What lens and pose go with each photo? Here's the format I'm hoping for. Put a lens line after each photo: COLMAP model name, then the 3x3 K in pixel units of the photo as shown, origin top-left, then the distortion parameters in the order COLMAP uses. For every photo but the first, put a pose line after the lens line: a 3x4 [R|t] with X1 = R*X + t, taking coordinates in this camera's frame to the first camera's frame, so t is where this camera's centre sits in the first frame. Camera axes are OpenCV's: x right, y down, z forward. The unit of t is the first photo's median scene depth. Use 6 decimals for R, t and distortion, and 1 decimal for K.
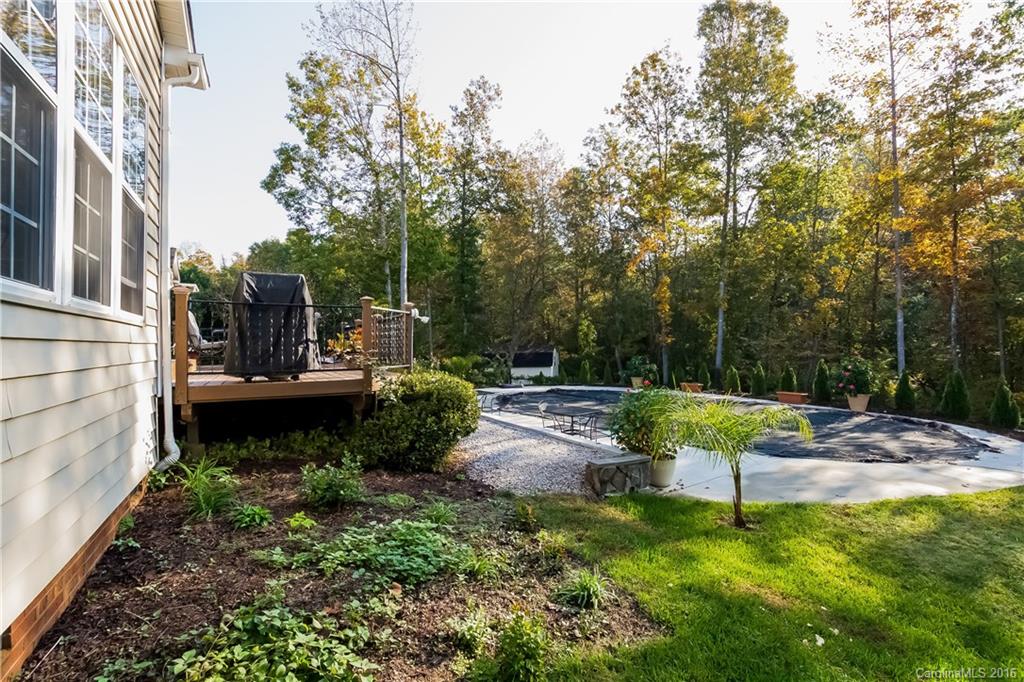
lens RADIAL K [[470.3, 0, 512.0], [0, 470.3, 341.0], [0, 0, 1]] dist [0.002055, 0.000266]
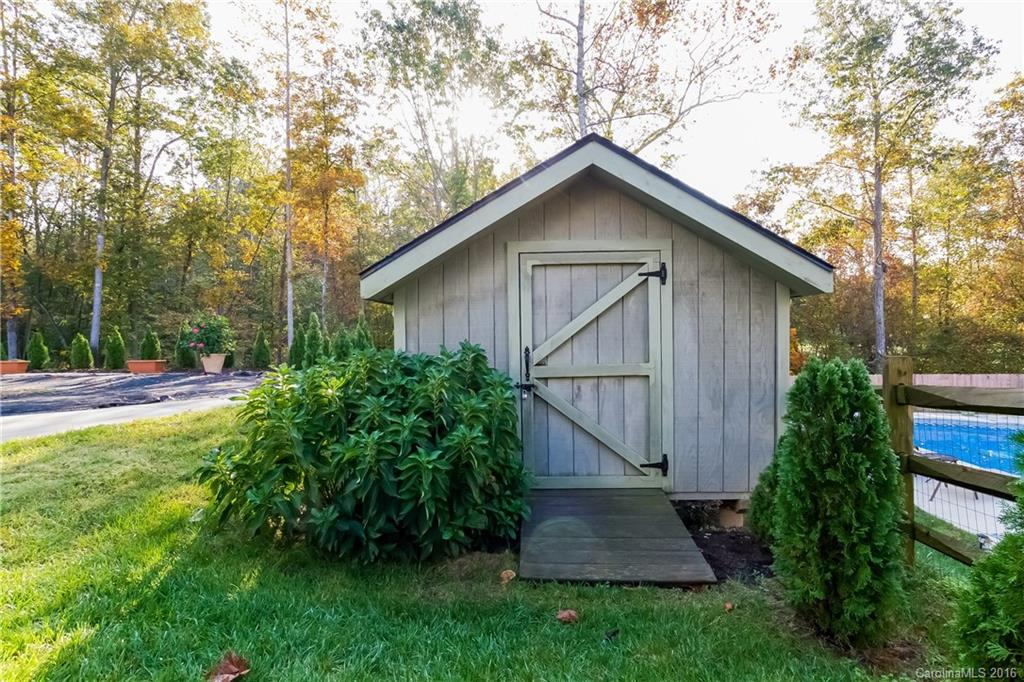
lens RADIAL K [[488.8, 0, 512.0], [0, 488.8, 341.0], [0, 0, 1]] dist [-0.015486, -0.000135]
pose [[0.533659, -0.006828, 0.845672, 0.130645], [0.001851, 0.999974, 0.006906, 0.042324], [-0.845698, -0.002120, 0.533658, 0.007321]]
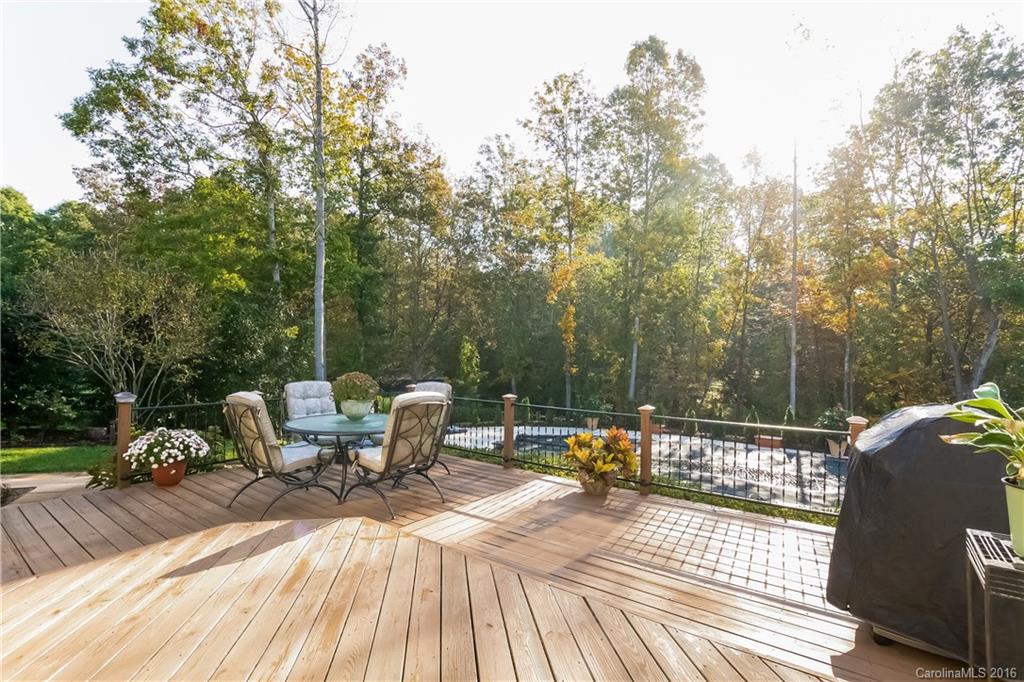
lens RADIAL K [[474.3, 0, 515.7], [0, 474.3, 367.6], [0, 0, 1]] dist [-0.014623, -0.000350]
pose [[0.899506, 0.008231, 0.436831, -0.230242], [-0.025117, 0.999143, 0.032895, -0.039274], [-0.436186, -0.040561, 0.898942, 0.160216]]
